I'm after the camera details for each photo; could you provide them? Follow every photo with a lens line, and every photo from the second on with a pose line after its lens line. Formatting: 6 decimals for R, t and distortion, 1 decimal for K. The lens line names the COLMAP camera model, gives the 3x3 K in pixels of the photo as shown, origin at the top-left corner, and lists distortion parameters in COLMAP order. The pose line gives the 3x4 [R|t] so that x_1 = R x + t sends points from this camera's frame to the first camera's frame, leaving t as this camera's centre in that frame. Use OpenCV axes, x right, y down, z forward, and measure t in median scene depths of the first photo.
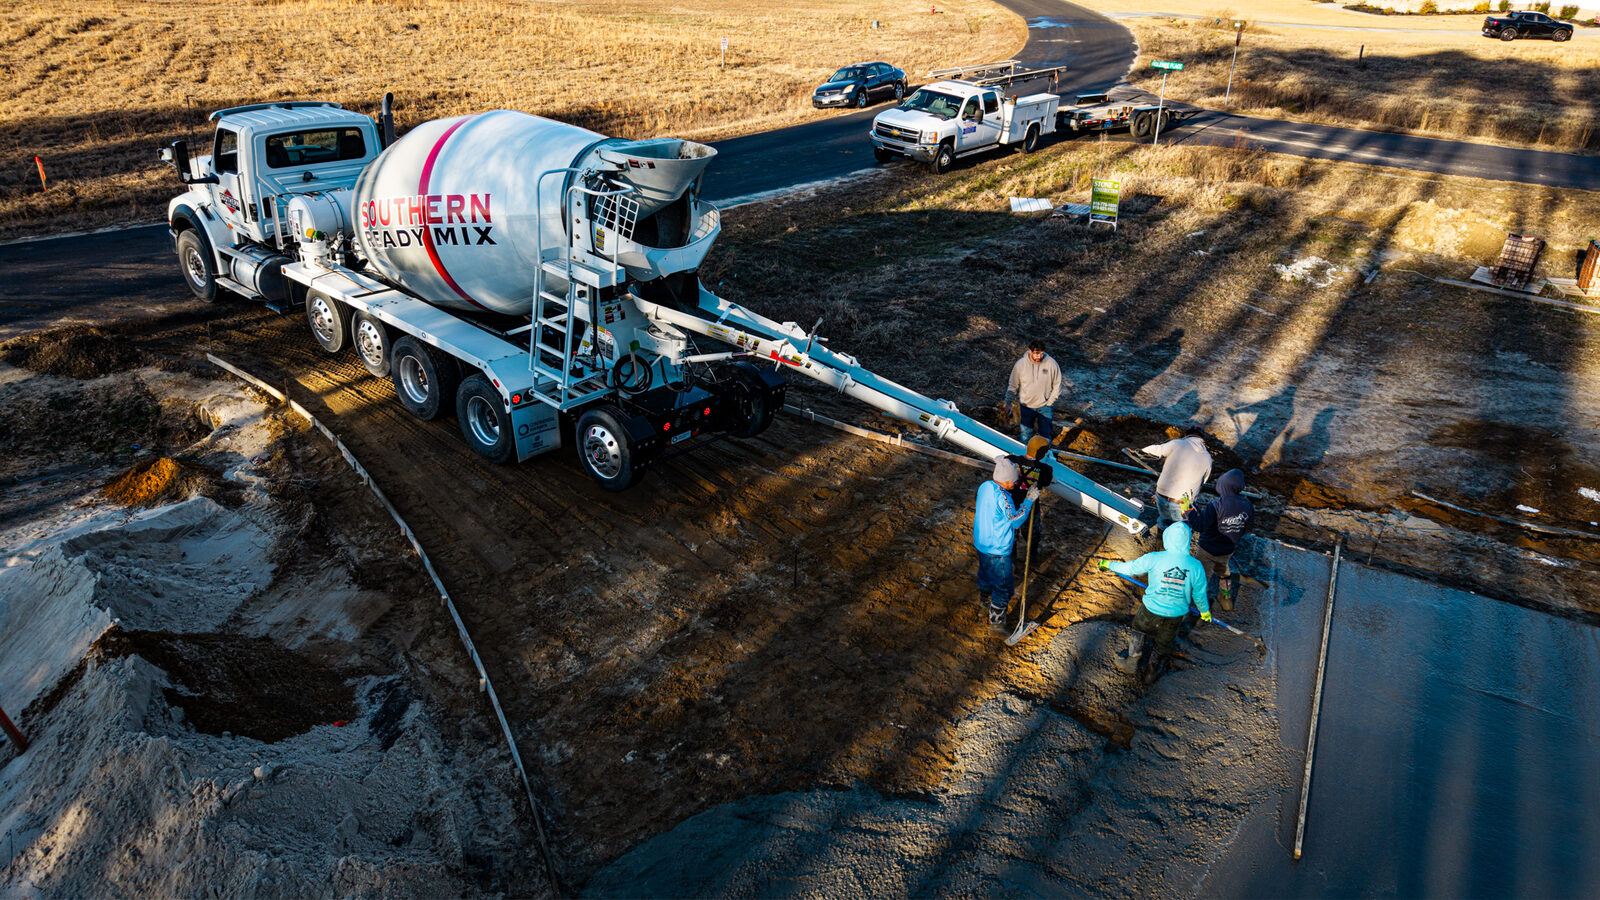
lens RADIAL K [[1084.4, 0, 809.0], [0, 1084.4, 448.0], [0, 0, 1]] dist [0.026510, -0.031878]
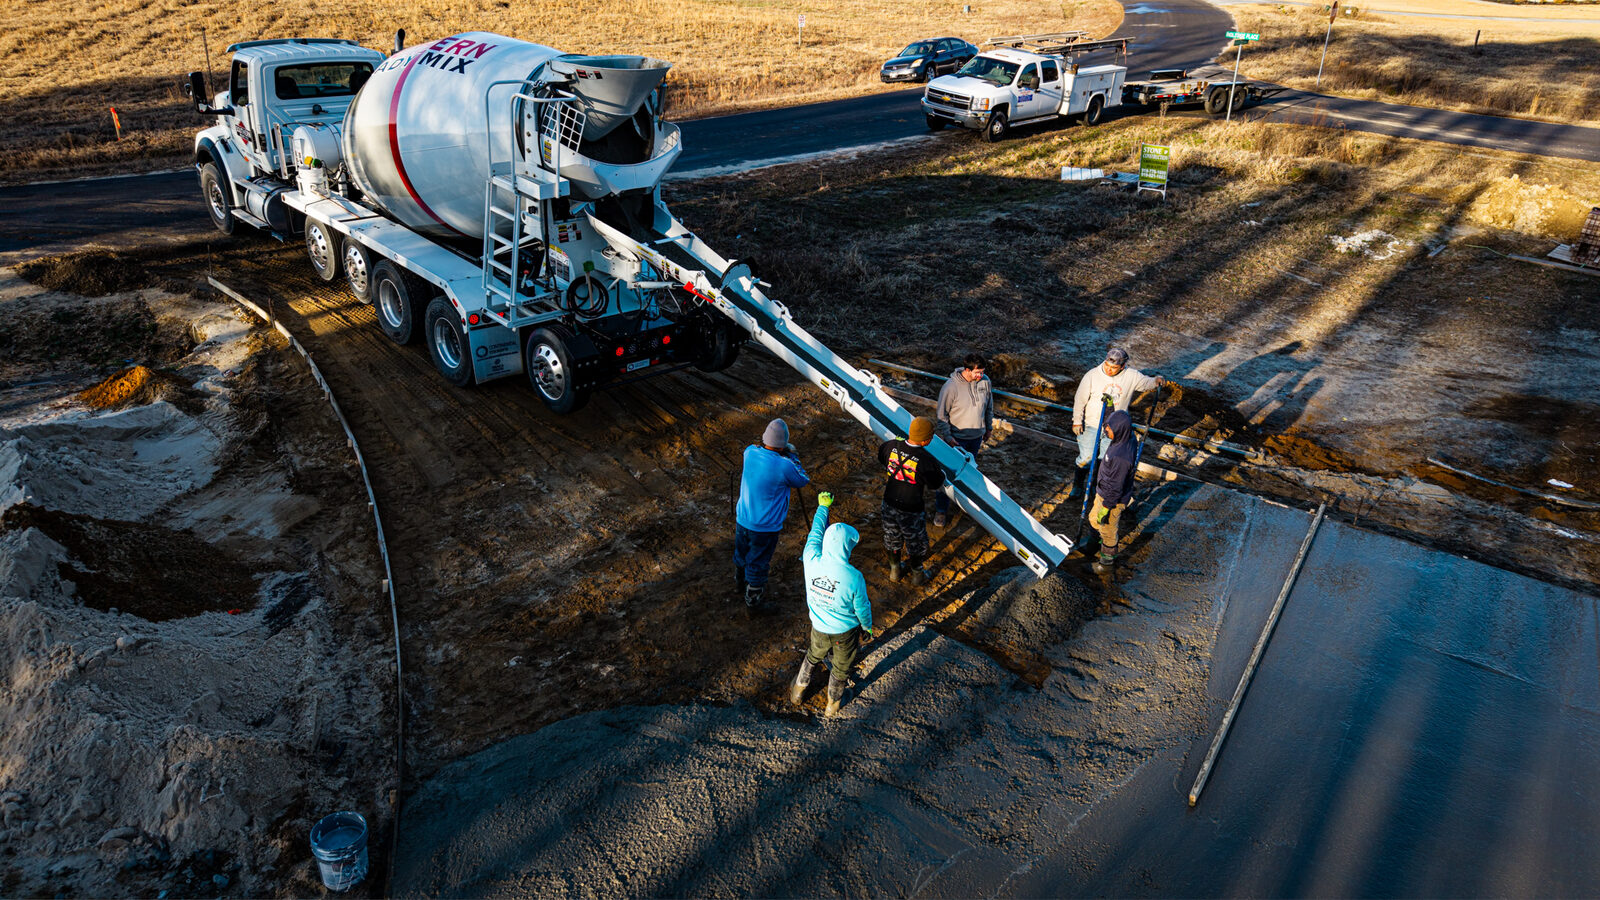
lens RADIAL K [[1084.4, 0, 809.0], [0, 1084.4, 448.0], [0, 0, 1]] dist [0.026510, -0.031878]
pose [[0.995180, 0.041749, -0.088730, 0.113599], [-0.041614, 0.999128, 0.003377, 0.050075], [0.088794, 0.000332, 0.996050, 0.033317]]
